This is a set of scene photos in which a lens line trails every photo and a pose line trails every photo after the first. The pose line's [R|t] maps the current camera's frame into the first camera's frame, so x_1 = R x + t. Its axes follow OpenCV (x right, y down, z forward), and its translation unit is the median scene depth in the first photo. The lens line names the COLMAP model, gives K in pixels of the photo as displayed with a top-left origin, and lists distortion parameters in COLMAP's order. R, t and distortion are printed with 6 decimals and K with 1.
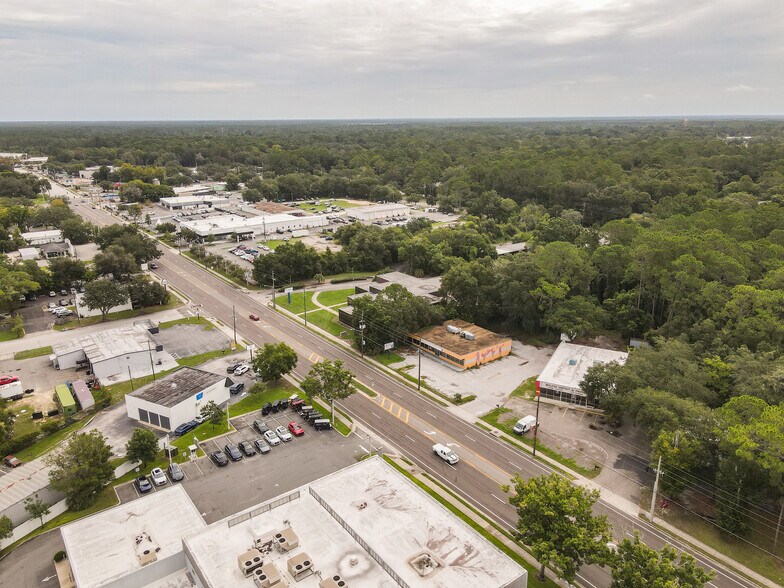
lens RADIAL K [[566.8, 0, 389.4], [0, 566.8, 295.9], [0, 0, 1]] dist [0.001096, 0.014118]
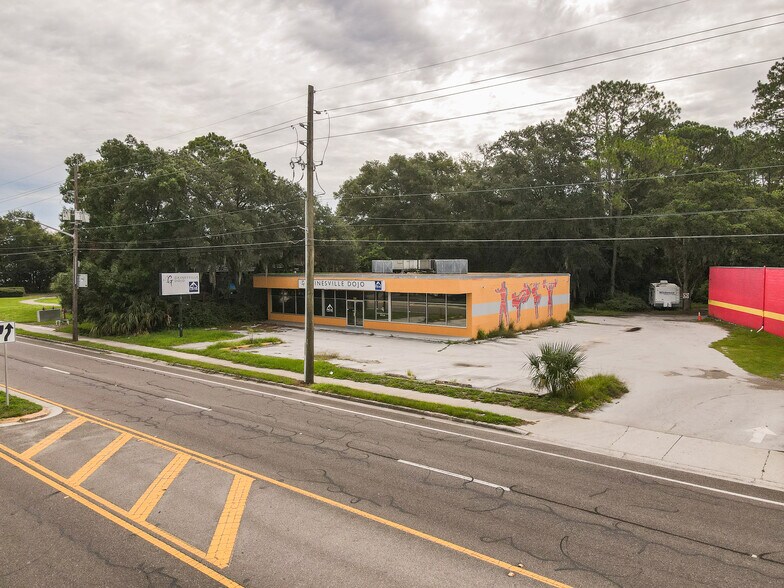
lens RADIAL K [[566.8, 0, 389.4], [0, 566.8, 295.9], [0, 0, 1]] dist [0.001096, 0.014118]
pose [[0.967872, -0.010444, 0.251228, 0.034932], [0.072541, 0.968252, -0.239218, 0.210462], [-0.240754, 0.249756, 0.937902, 0.926092]]
